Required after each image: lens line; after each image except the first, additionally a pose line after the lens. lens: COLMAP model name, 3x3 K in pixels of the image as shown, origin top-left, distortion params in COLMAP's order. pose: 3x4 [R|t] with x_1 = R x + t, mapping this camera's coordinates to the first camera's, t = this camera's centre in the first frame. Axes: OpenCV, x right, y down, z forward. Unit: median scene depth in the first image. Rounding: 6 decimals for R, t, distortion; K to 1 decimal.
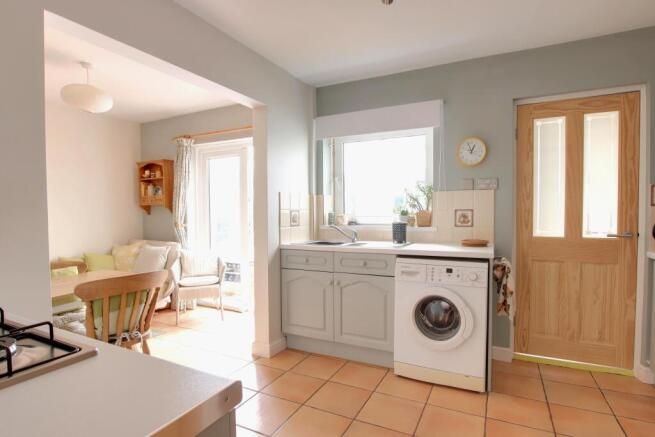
lens RADIAL K [[332.6, 0, 329.3], [0, 332.6, 221.5], [0, 0, 1]] dist [-0.021175, 0.000009]
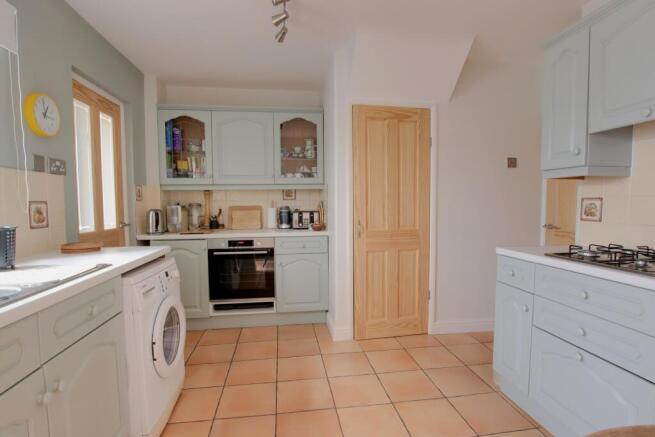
lens RADIAL K [[332.6, 0, 329.3], [0, 332.6, 221.5], [0, 0, 1]] dist [-0.021175, 0.000009]
pose [[-0.574780, -0.032709, 0.817654, -0.442988], [0.037945, 0.997061, 0.066560, -0.018228], [-0.817428, 0.069283, -0.571850, 0.912750]]
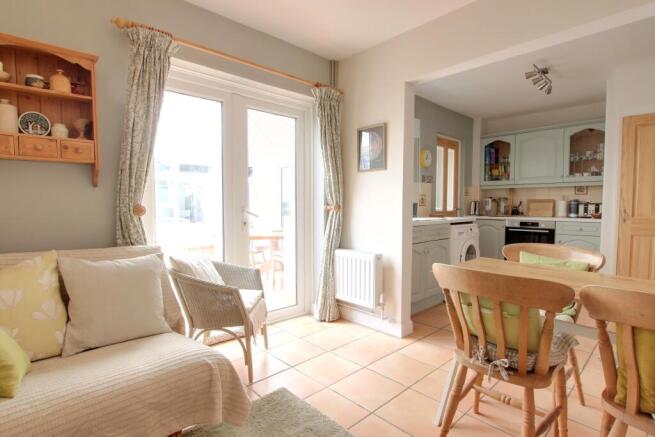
lens RADIAL K [[332.6, 0, 329.3], [0, 332.6, 221.5], [0, 0, 1]] dist [-0.021175, 0.000009]
pose [[0.335022, -0.041886, 0.941279, -1.205040], [0.025302, 0.999051, 0.035451, 0.022629], [-0.941870, 0.011939, 0.335764, 0.899760]]
